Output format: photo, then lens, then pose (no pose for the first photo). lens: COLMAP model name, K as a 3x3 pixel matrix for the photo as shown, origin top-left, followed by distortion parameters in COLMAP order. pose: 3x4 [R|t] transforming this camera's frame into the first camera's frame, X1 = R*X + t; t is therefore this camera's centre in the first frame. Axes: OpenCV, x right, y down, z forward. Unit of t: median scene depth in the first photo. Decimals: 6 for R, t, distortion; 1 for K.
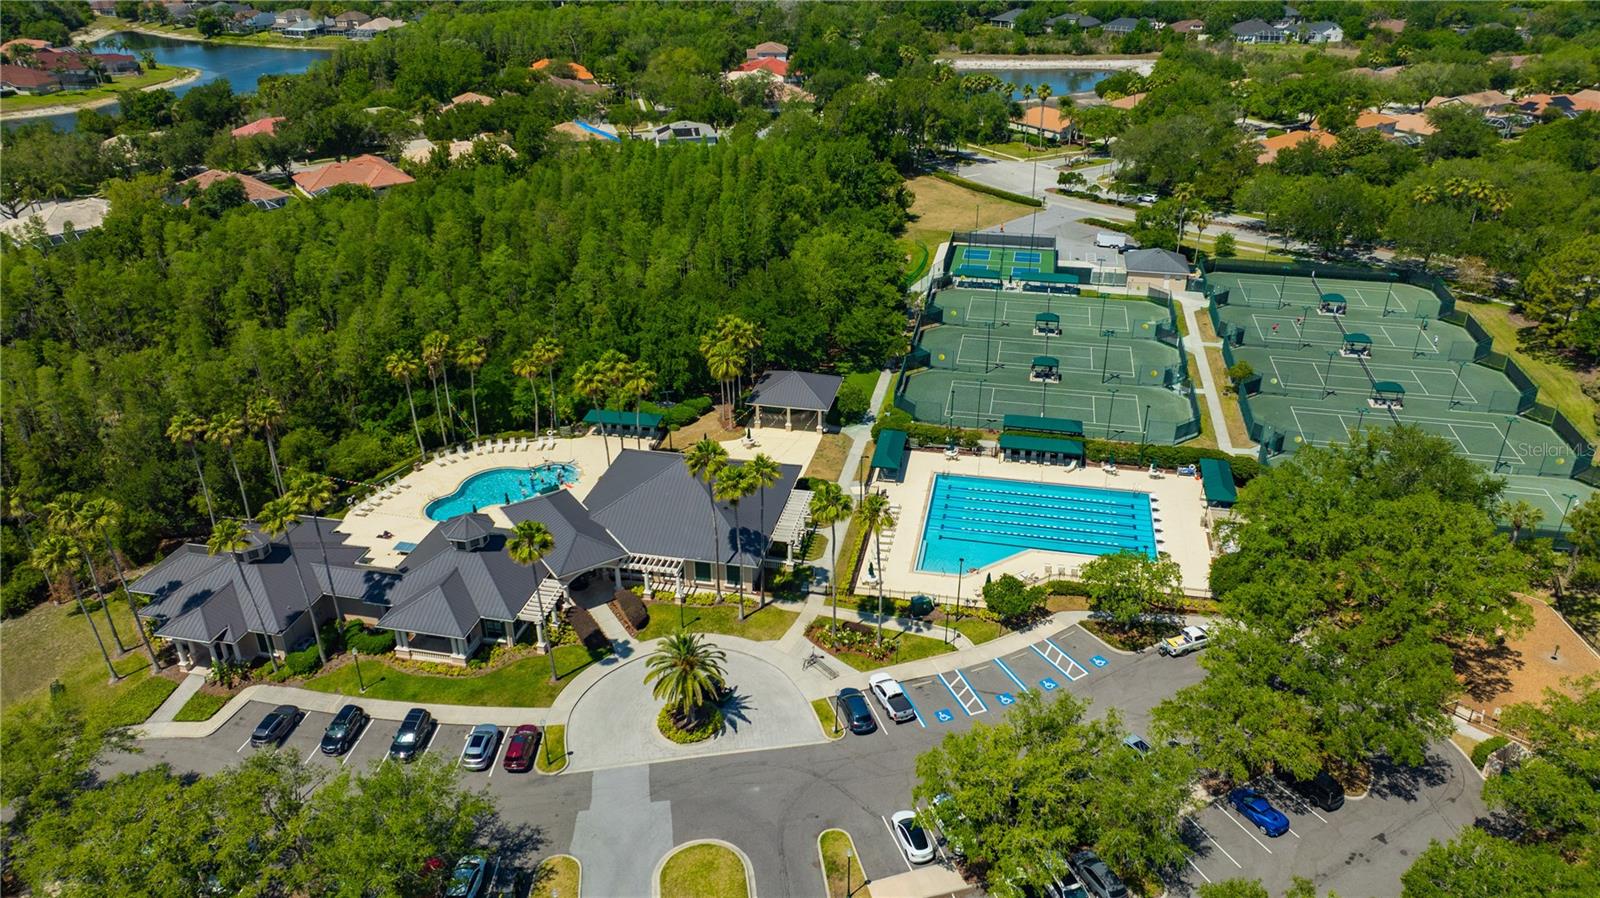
lens RADIAL K [[1123.8, 0, 800.0], [0, 1123.8, 449.0], [0, 0, 1]] dist [-0.002503, 0.000776]
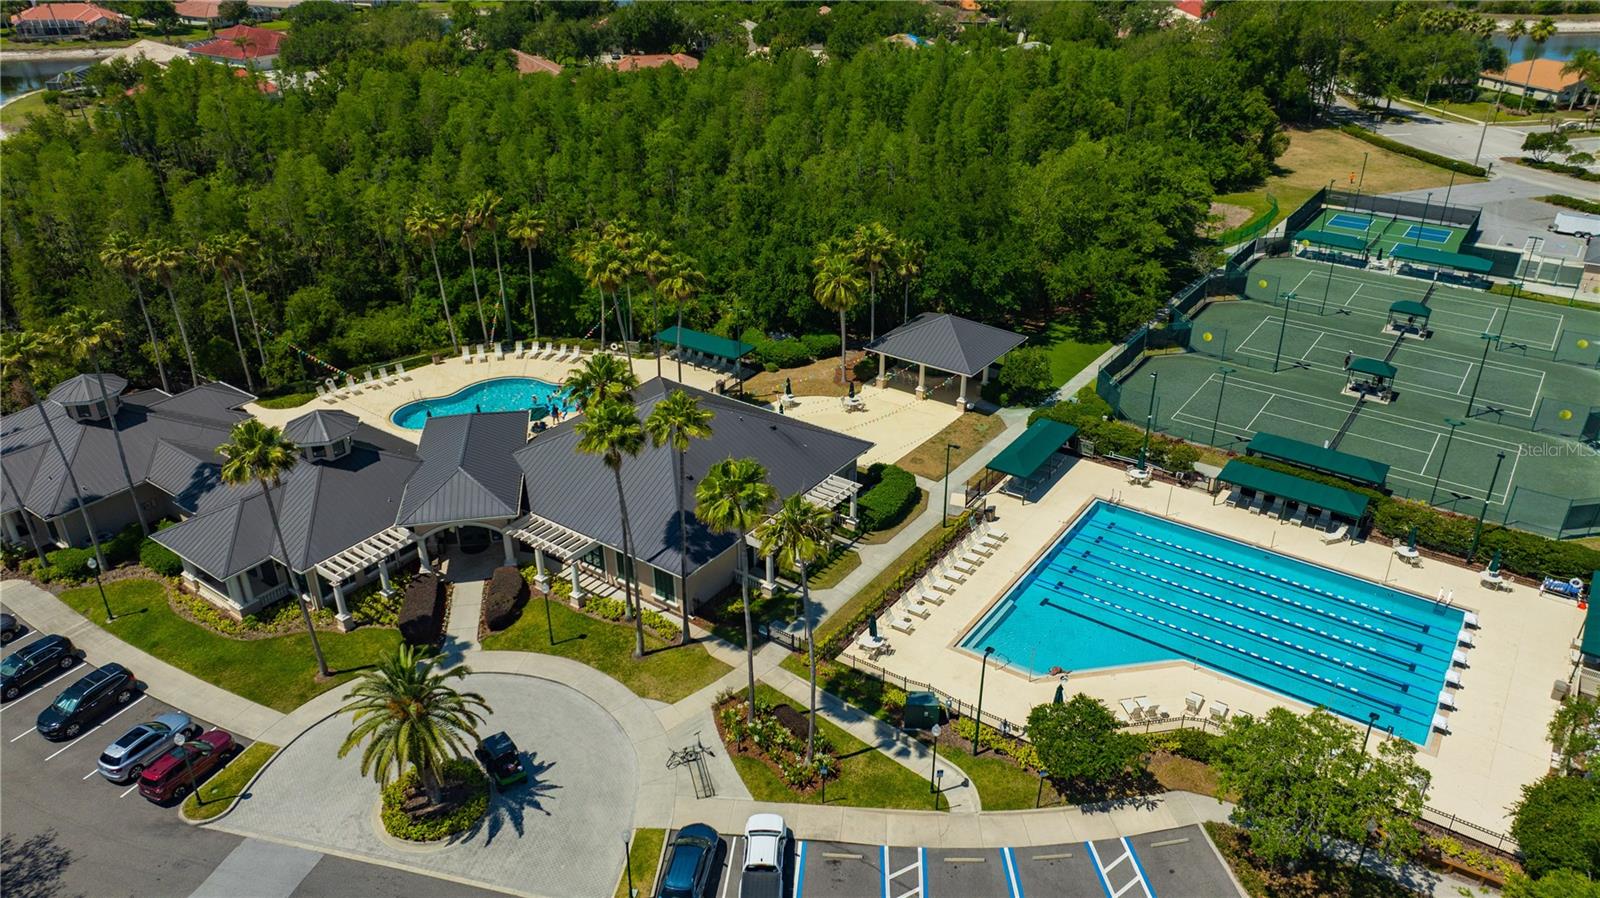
lens RADIAL K [[1129.6, 0, 800.0], [0, 1129.6, 449.0], [0, 0, 1]] dist [-0.040342, 0.051705]
pose [[0.917078, 0.185512, -0.352921, 0.175594], [-0.182264, 0.982321, 0.042735, -0.002058], [0.354609, 0.025133, 0.934677, 0.345442]]
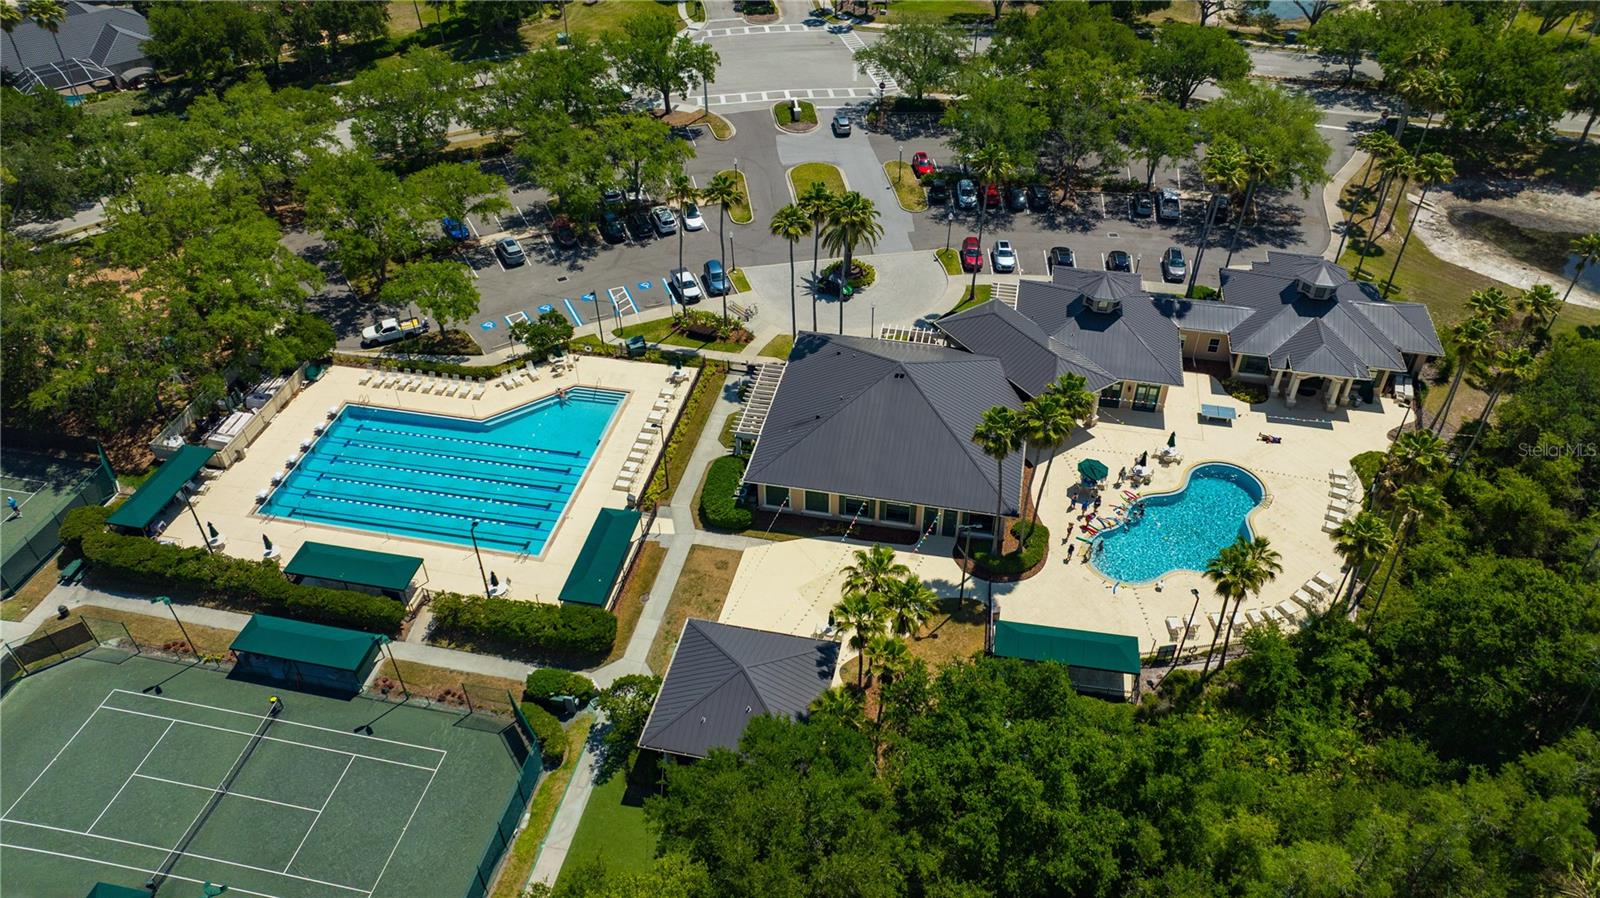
lens RADIAL K [[1123.8, 0, 800.0], [0, 1123.8, 449.0], [0, 0, 1]] dist [-0.002503, 0.000776]
pose [[-0.999981, 0.005698, 0.002464, -0.031253], [0.004502, 0.392287, 0.919832, -0.578855], [0.004274, 0.919825, -0.392305, 1.145287]]
